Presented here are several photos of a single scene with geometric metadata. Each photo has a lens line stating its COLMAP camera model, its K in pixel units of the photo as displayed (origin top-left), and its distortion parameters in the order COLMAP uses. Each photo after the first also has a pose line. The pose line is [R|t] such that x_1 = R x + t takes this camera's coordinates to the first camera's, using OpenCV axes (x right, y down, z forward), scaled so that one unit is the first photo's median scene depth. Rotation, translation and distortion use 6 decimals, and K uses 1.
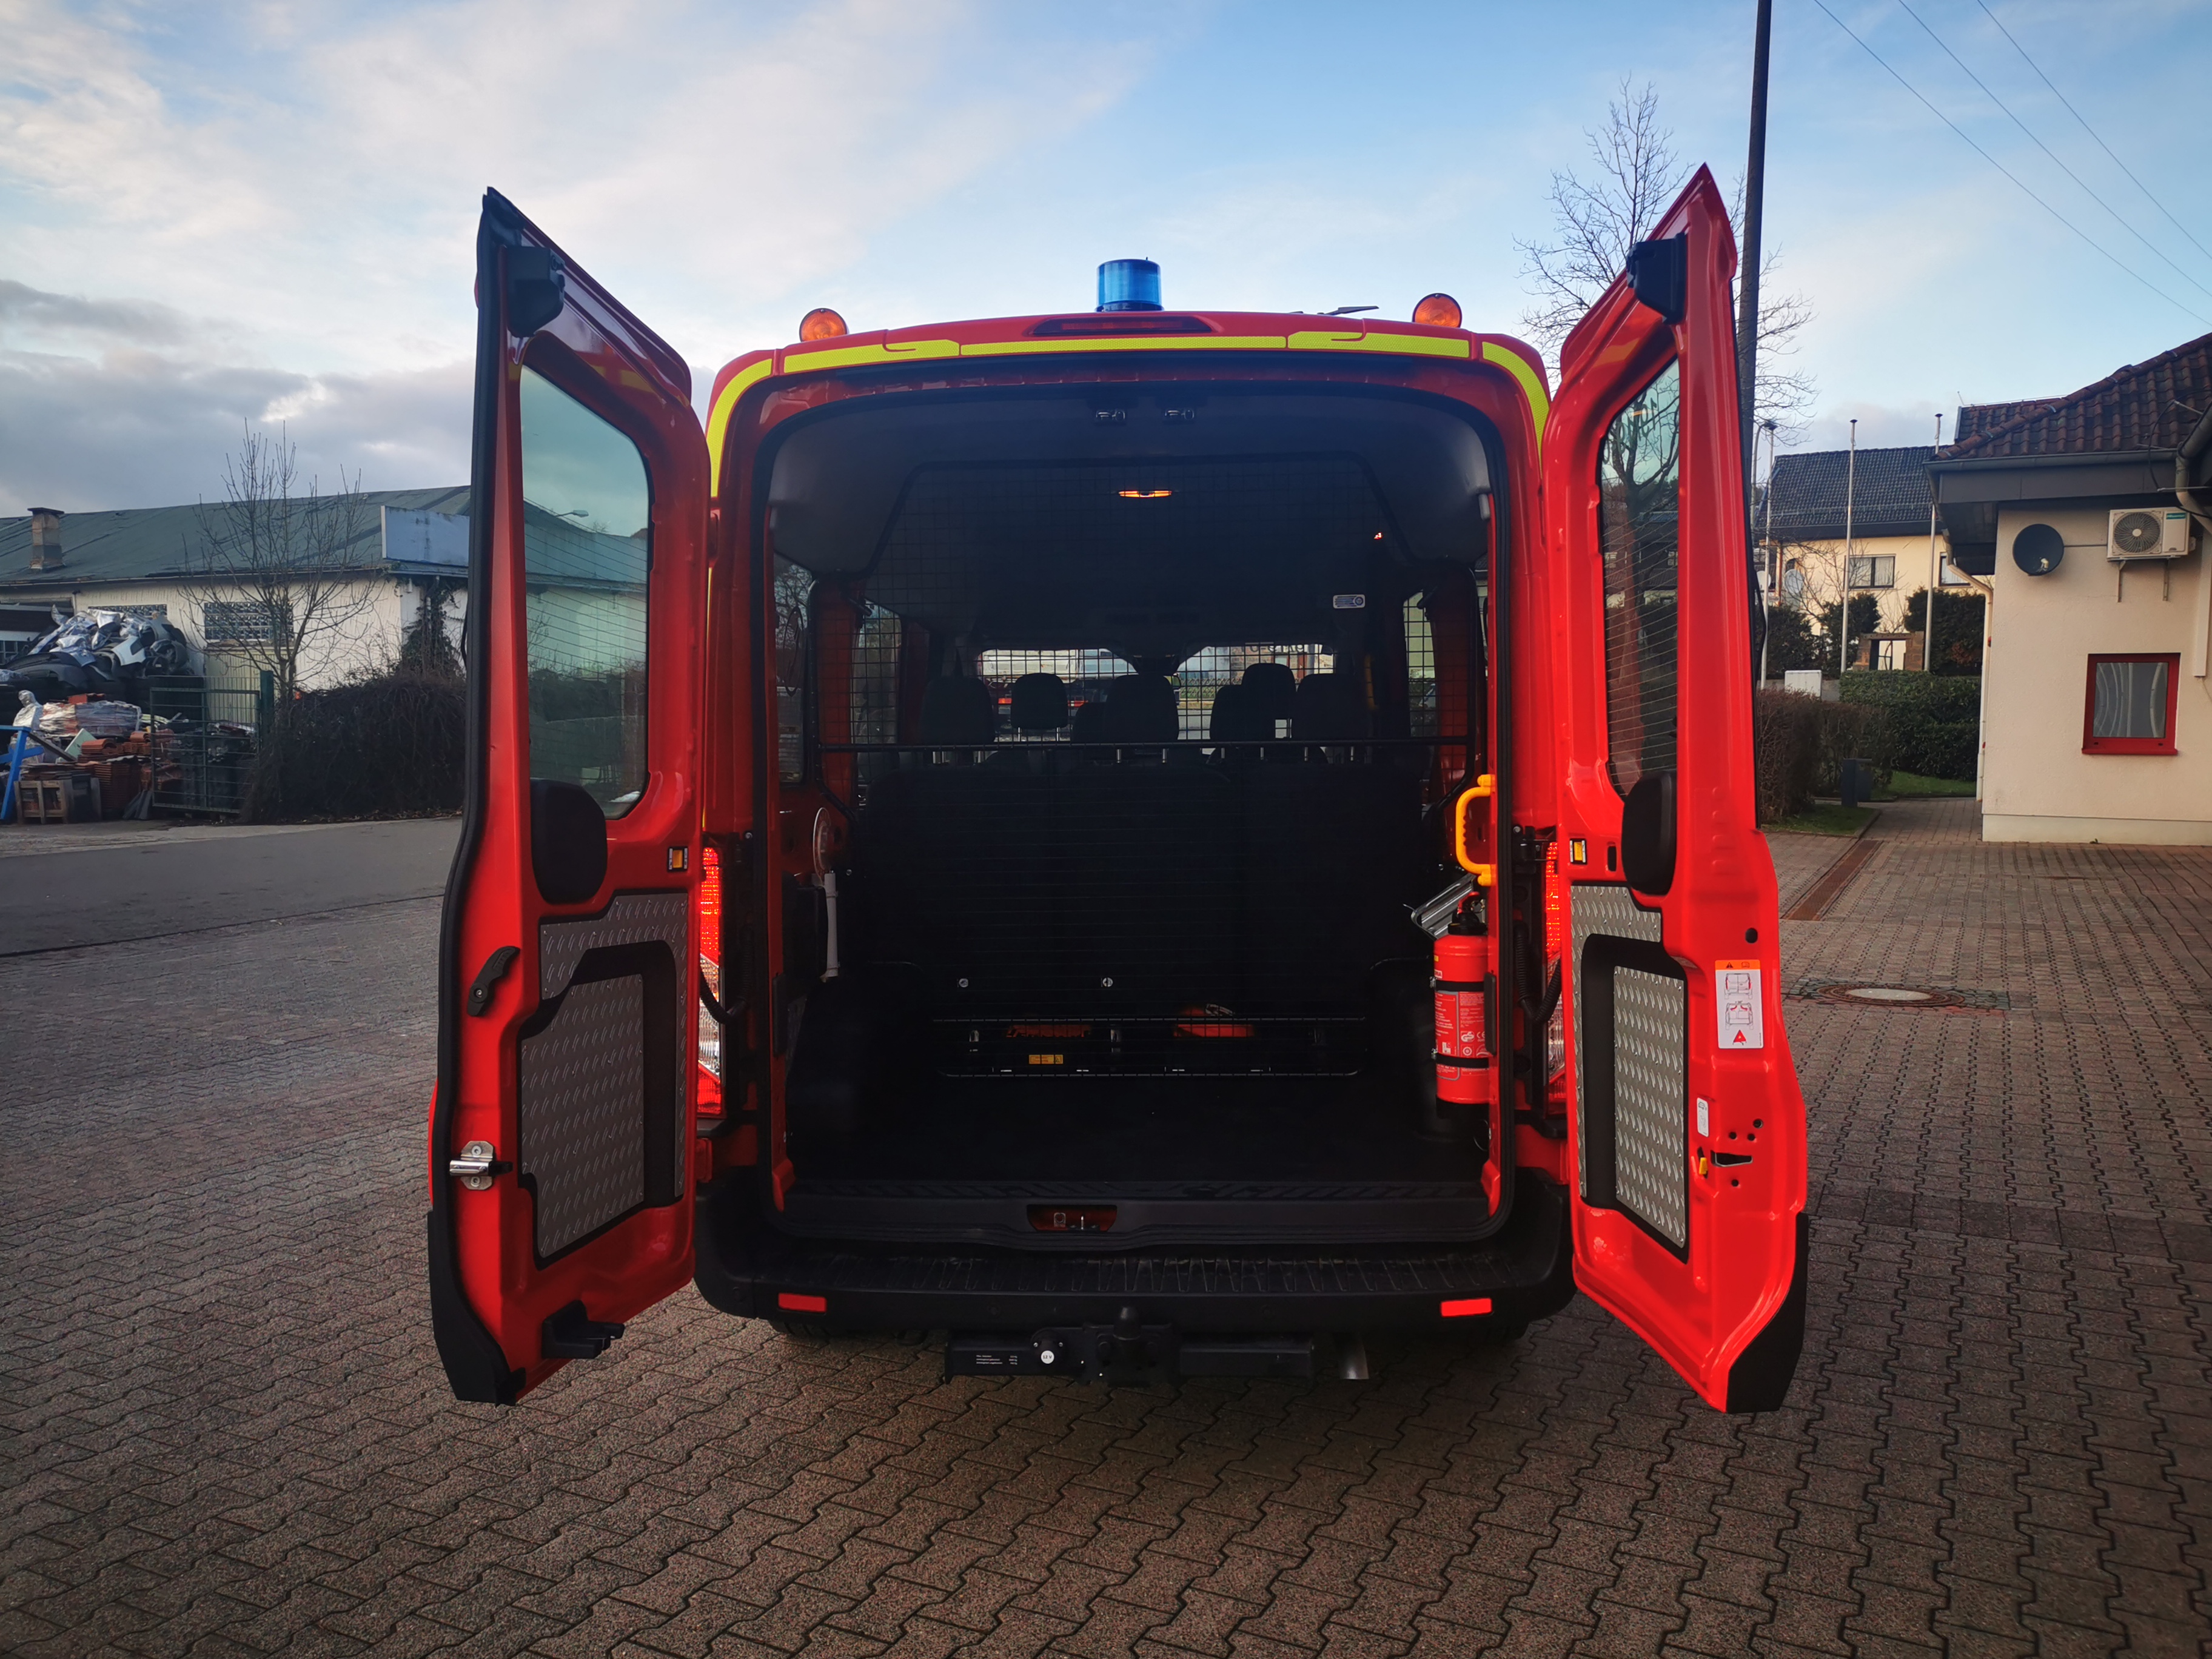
lens RADIAL K [[1762.6, 0, 1047.2], [0, 1762.6, 819.5], [0, 0, 1]] dist [0.004184, 0.008027]
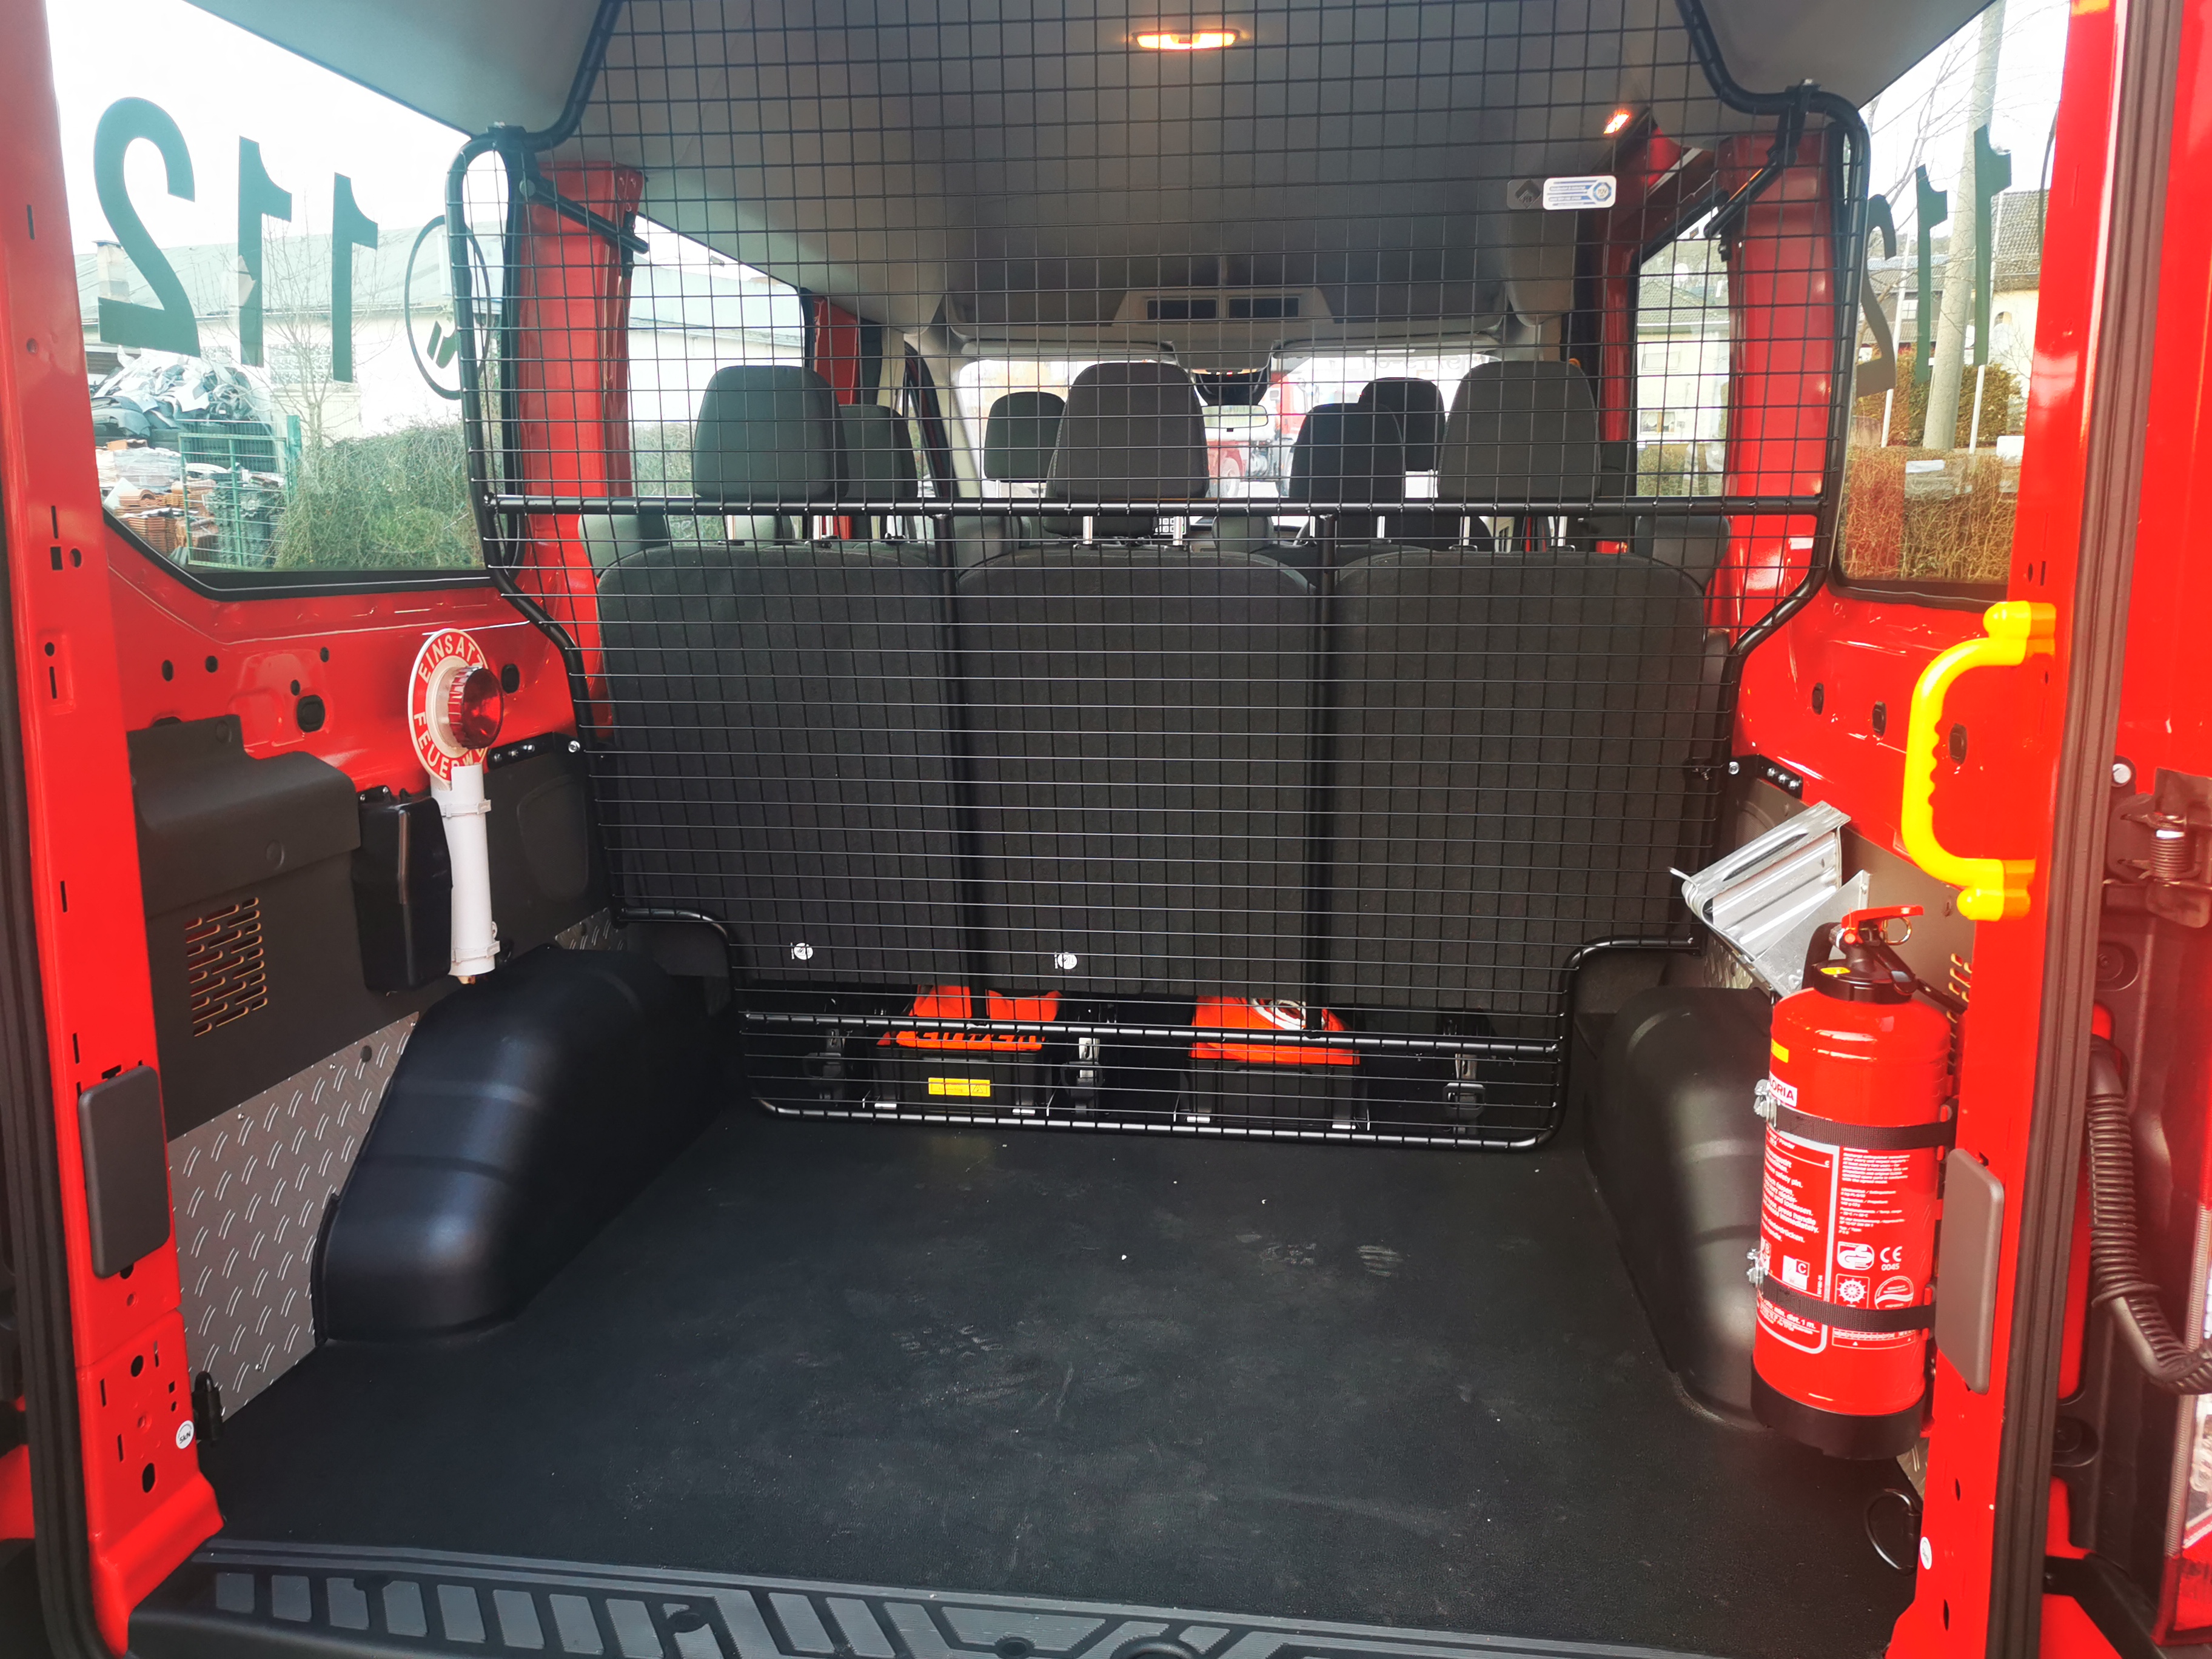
lens RADIAL K [[1762.6, 0, 1047.2], [0, 1762.6, 819.5], [0, 0, 1]] dist [0.004184, 0.008027]
pose [[0.996959, 0.025797, -0.073540, 0.014992], [-0.015907, 0.991119, 0.132022, -0.004473], [0.076292, -0.130451, 0.988515, 0.109240]]
